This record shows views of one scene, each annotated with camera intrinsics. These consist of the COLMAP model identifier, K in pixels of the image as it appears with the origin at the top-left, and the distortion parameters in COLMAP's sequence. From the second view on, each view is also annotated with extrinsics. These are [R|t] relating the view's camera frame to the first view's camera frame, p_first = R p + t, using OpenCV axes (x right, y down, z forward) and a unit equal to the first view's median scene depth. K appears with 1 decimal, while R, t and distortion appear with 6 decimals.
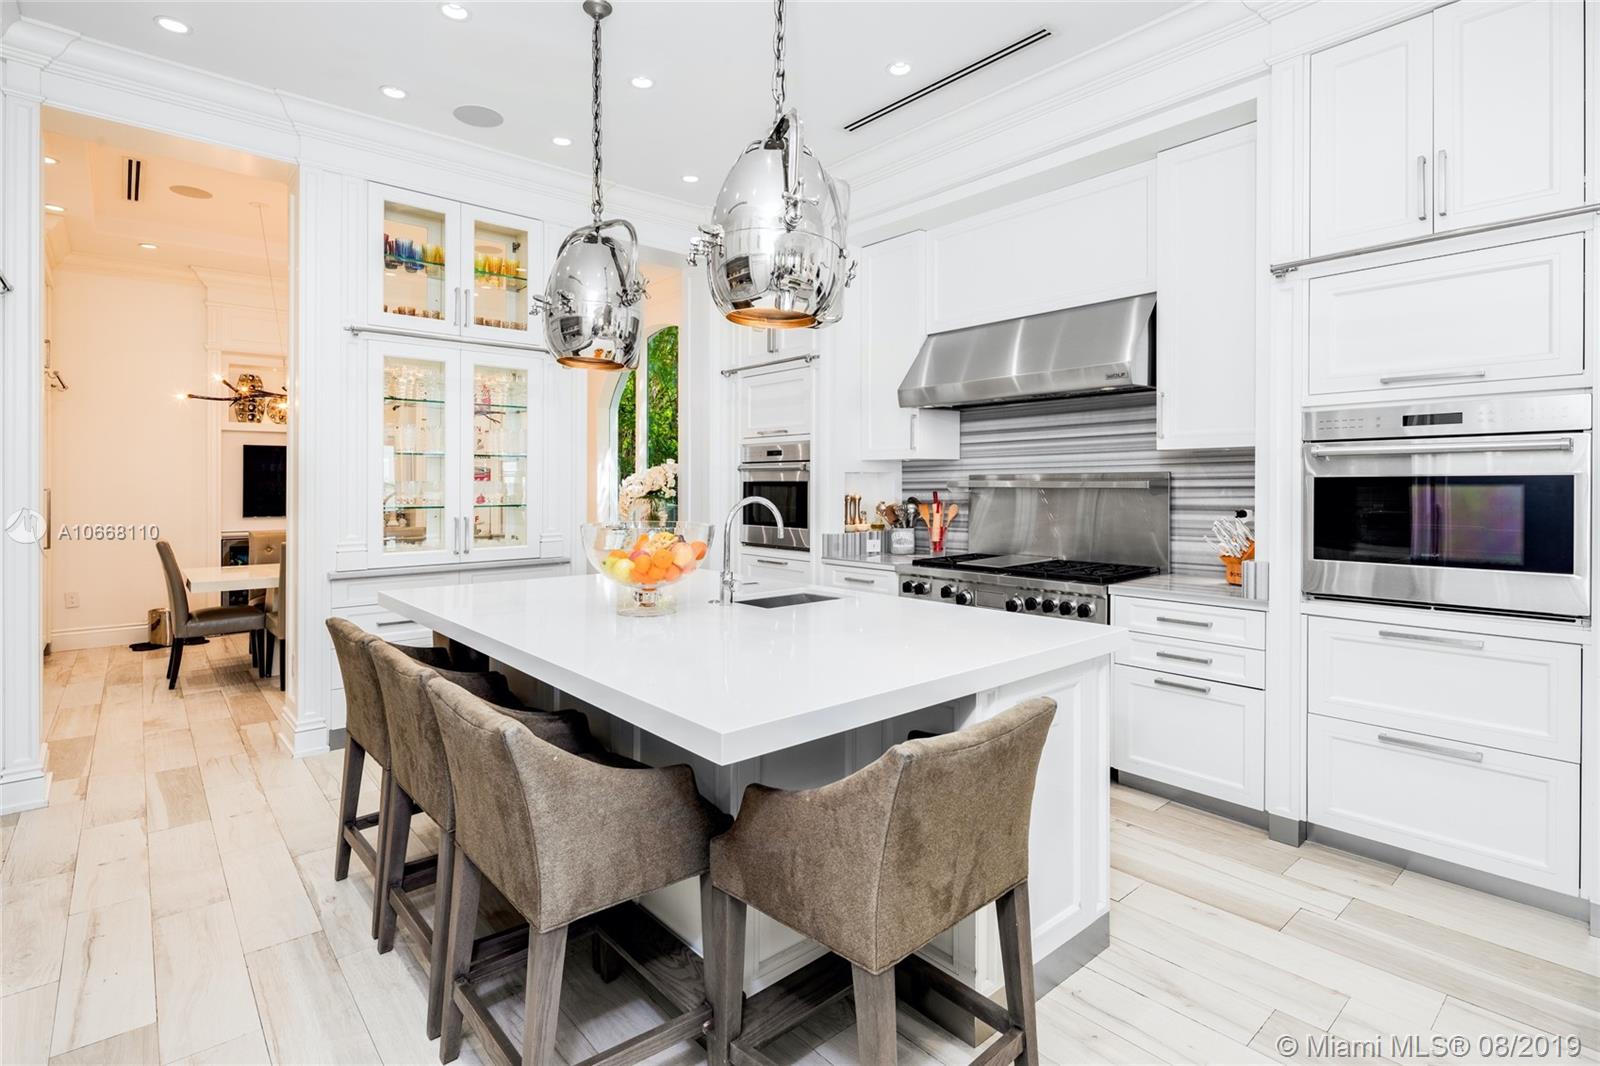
lens RADIAL K [[782.8, 0, 798.2], [0, 782.8, 485.0], [0, 0, 1]] dist [-0.000777, -0.000141]
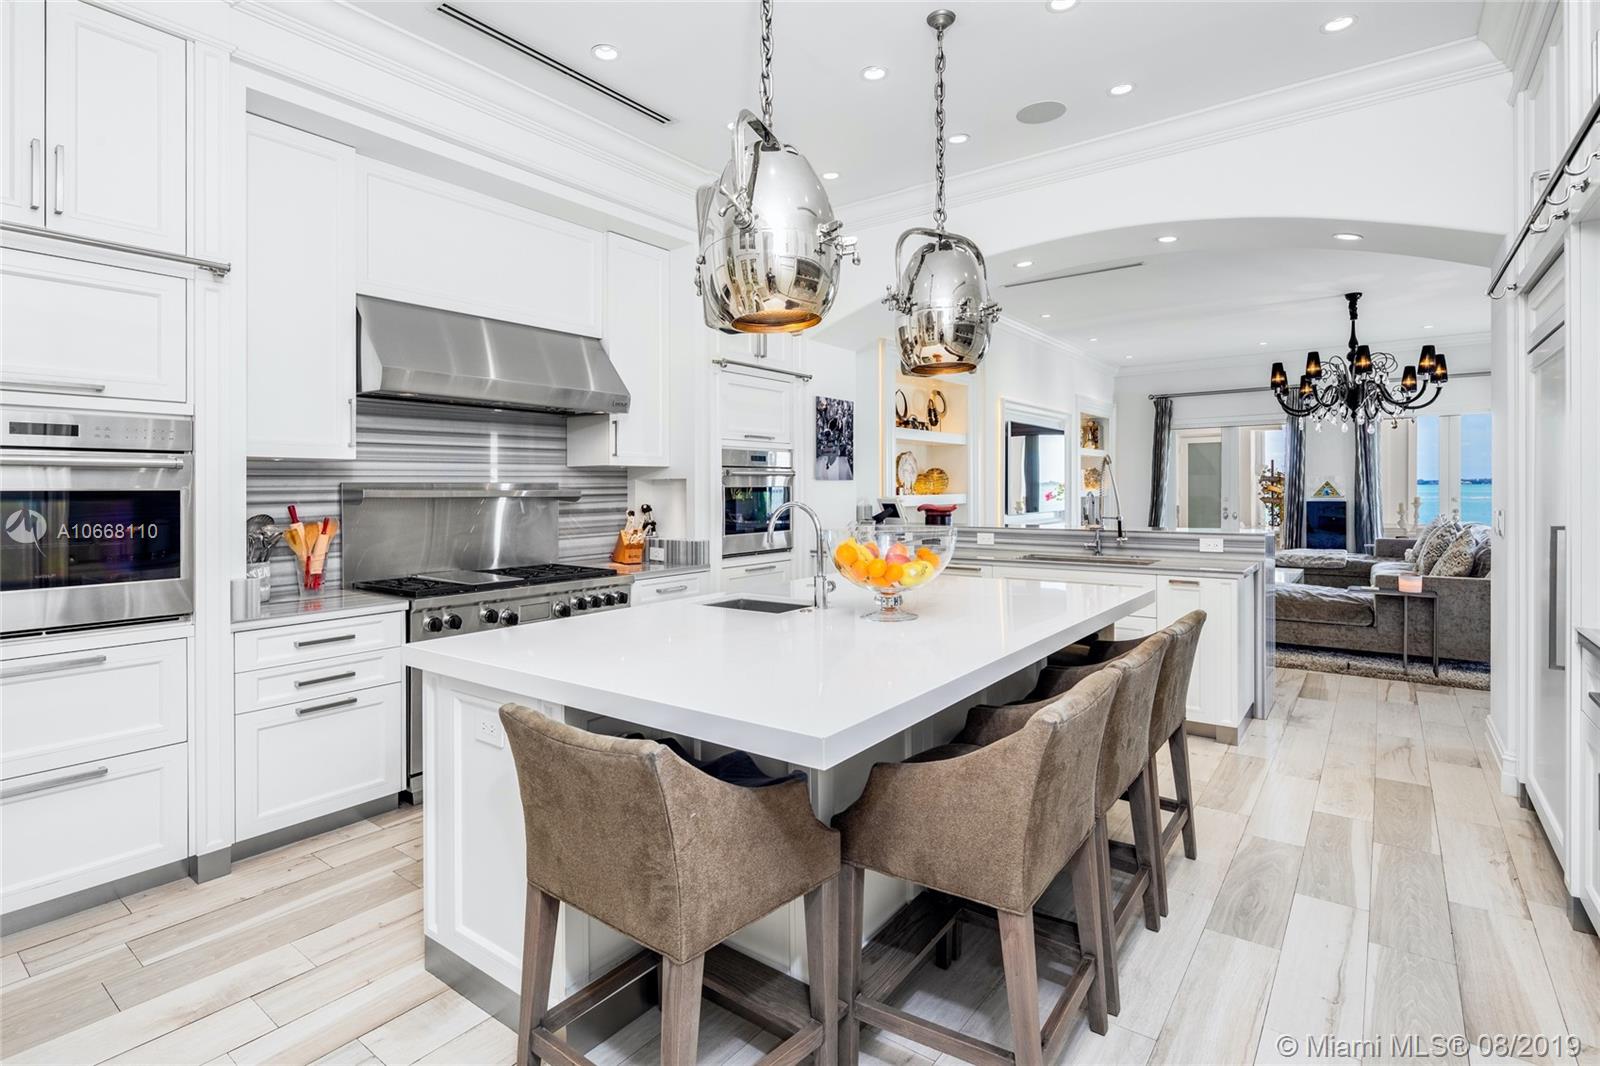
lens RADIAL K [[781.5, 0, 795.8], [0, 781.5, 495.4], [0, 0, 1]] dist [0.000599, 0.000017]
pose [[-0.210341, -0.002618, 0.977625, -0.609317], [0.011564, 0.999920, 0.005166, 0.000922], [-0.977560, 0.012392, -0.210294, 0.706699]]
